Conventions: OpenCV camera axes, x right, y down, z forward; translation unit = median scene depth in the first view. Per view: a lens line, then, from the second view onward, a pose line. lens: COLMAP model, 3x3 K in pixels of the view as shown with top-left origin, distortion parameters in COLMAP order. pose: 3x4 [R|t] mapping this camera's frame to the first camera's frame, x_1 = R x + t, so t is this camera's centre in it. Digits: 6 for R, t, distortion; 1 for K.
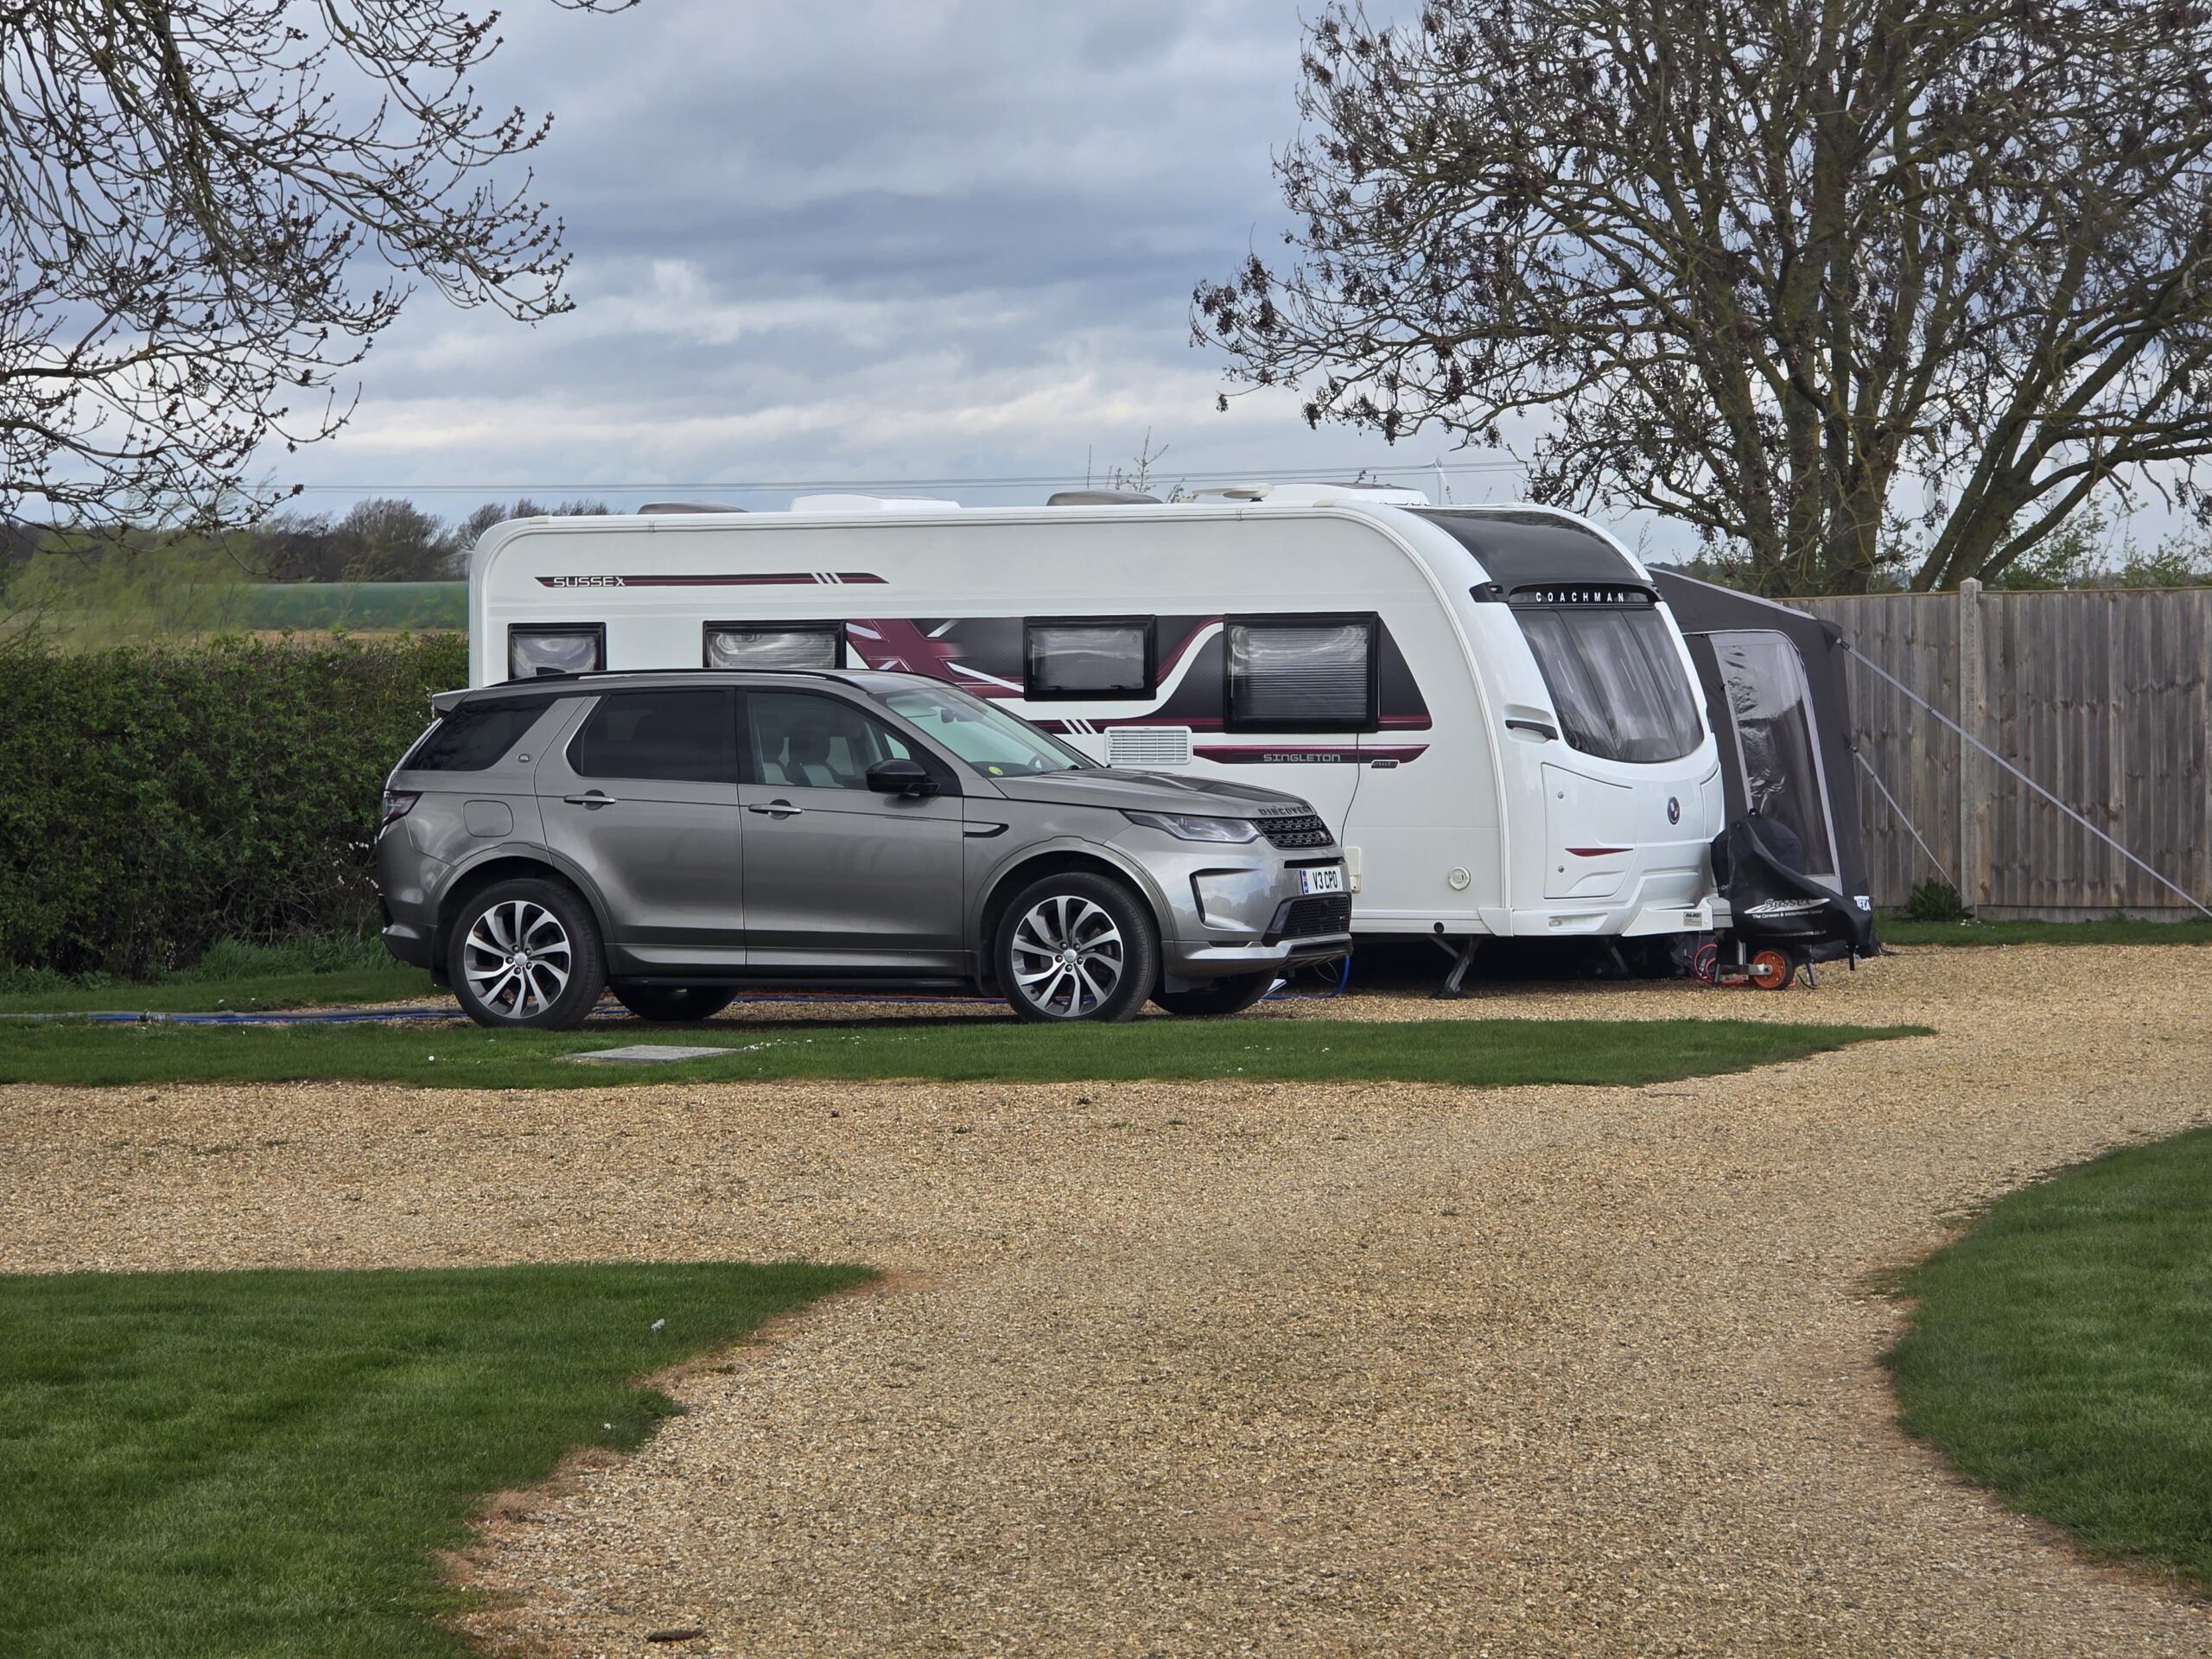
lens RADIAL K [[7542.0, 0, 1106.0], [0, 7542.0, 830.3], [0, 0, 1]] dist [0.208800, 0.000000]
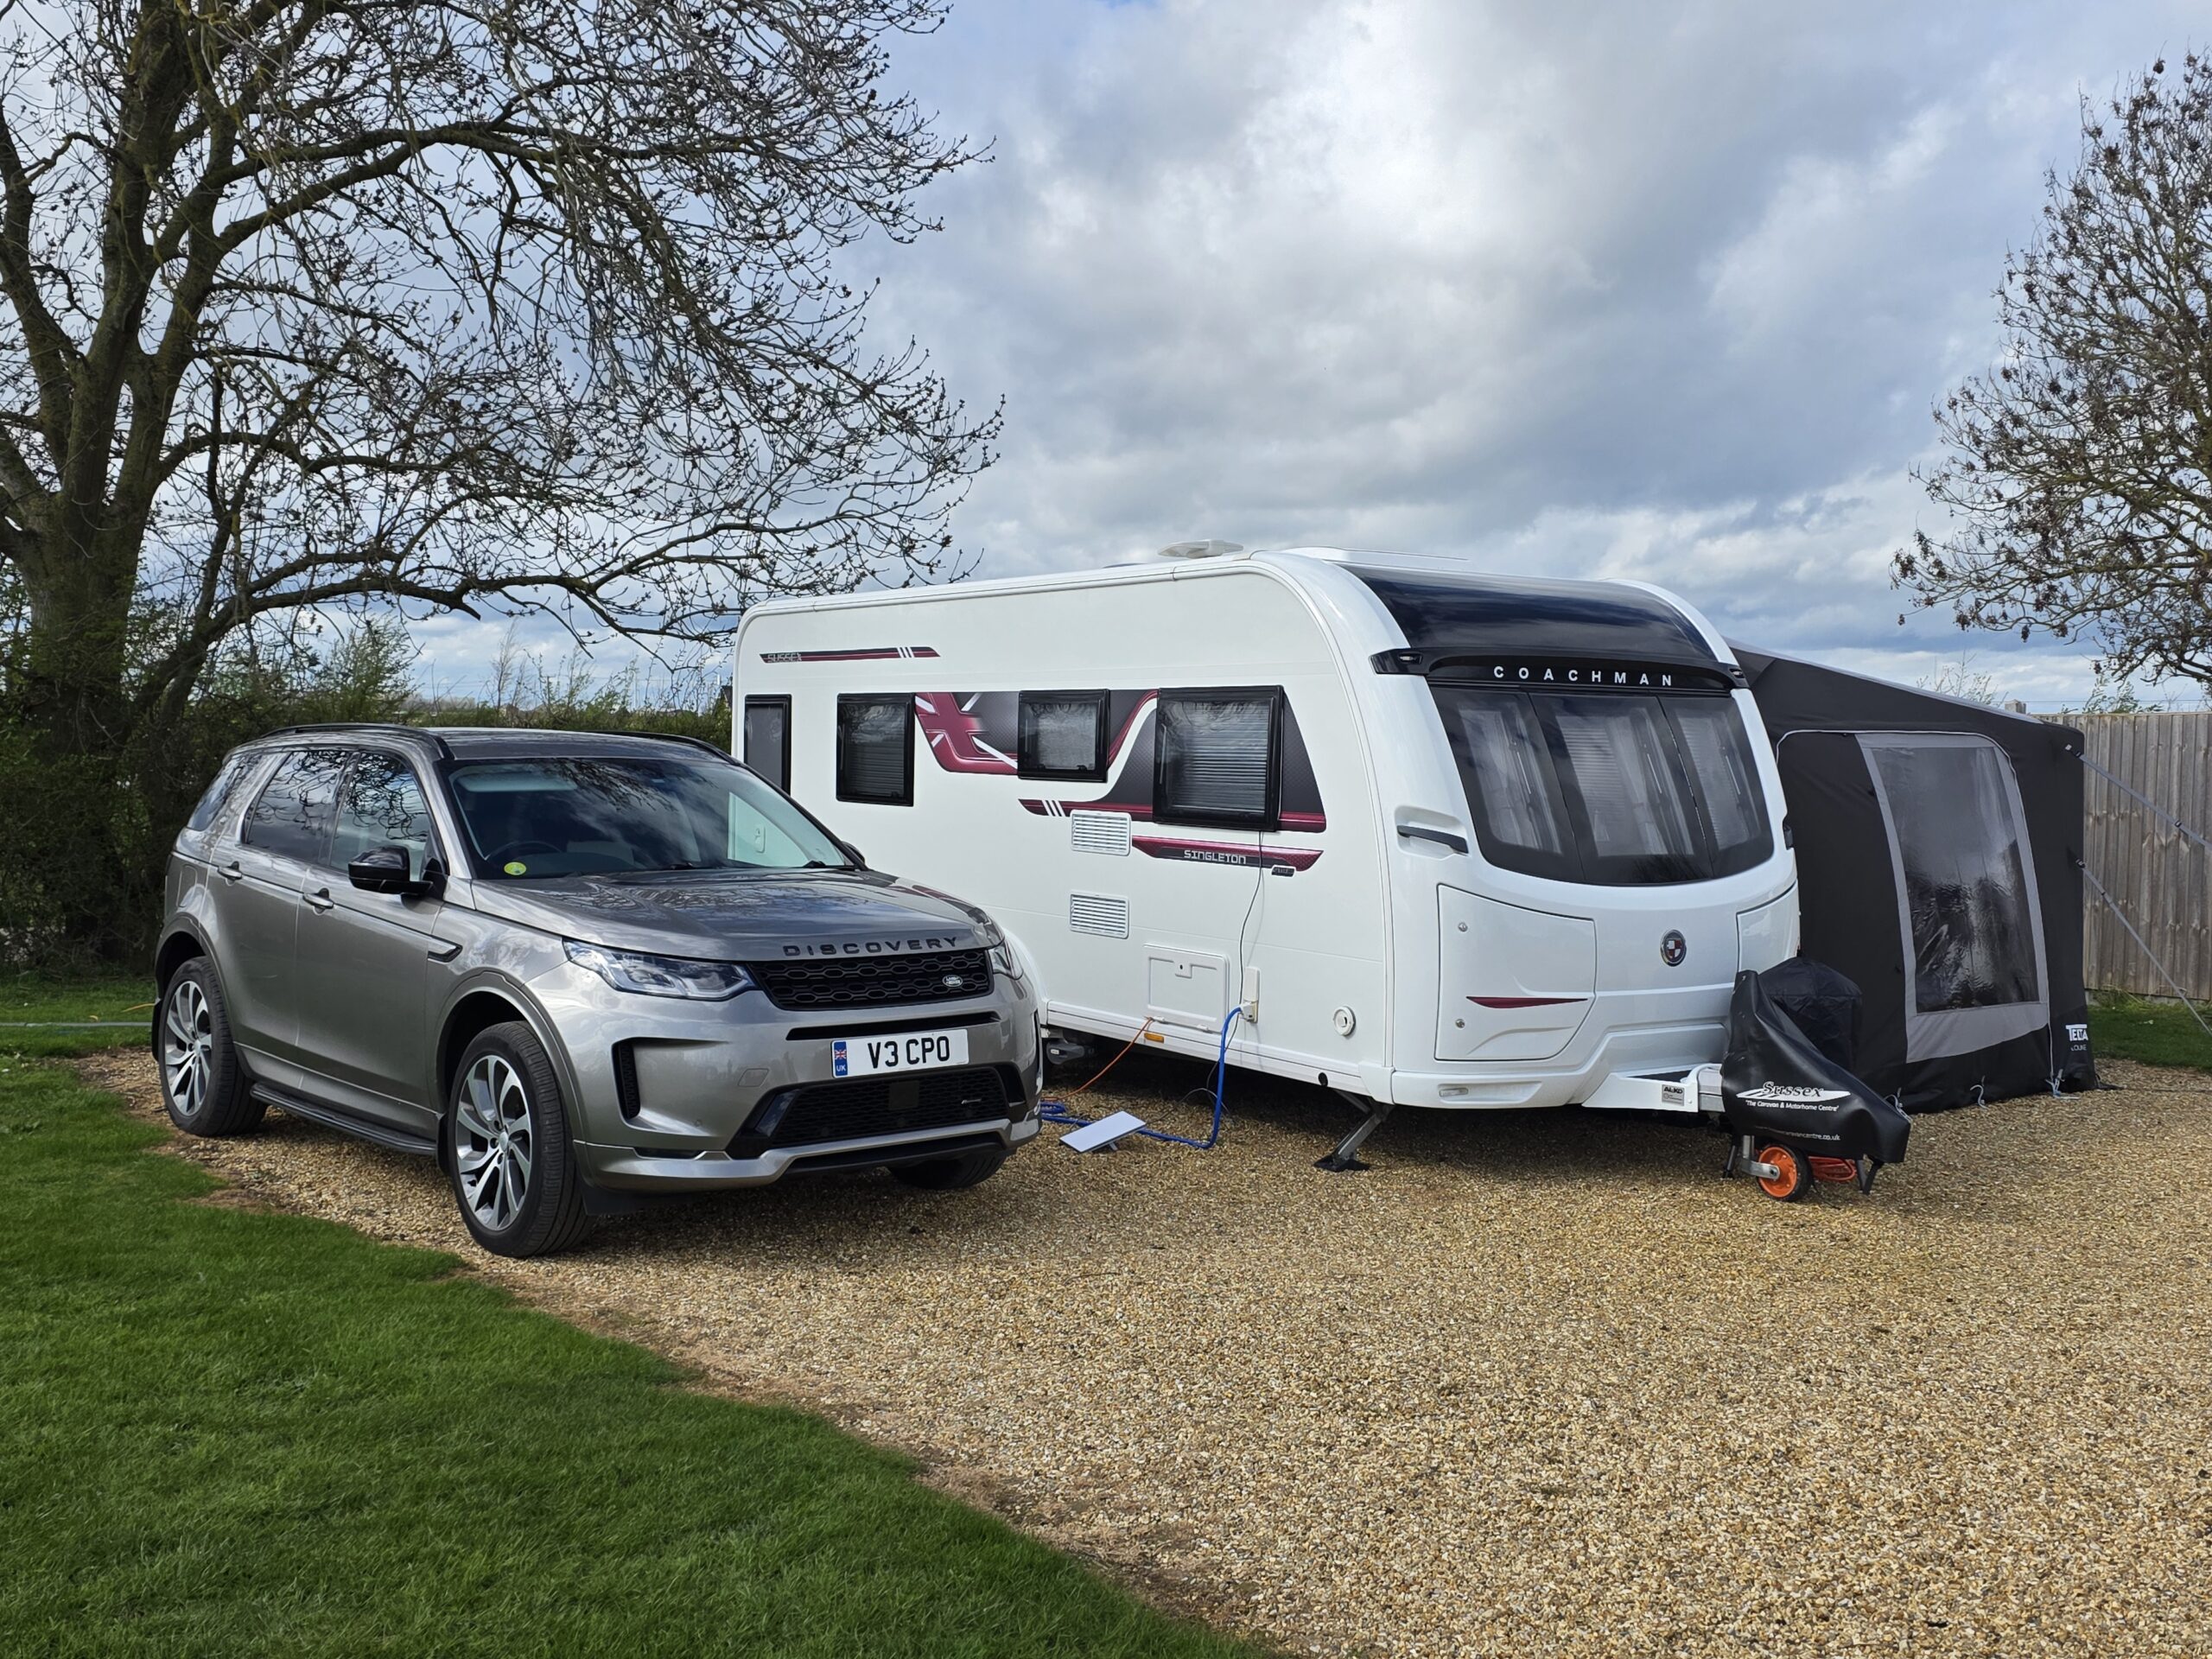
lens RADIAL K [[2134.8, 0, 1105.6], [0, 2134.8, 824.0], [0, 0, 1]] dist [0.096935, 0.000000]
pose [[0.893864, 0.046672, -0.445902, 0.122201], [-0.042601, 0.998909, 0.019156, -0.017421], [0.446310, 0.001874, 0.894877, 0.778015]]
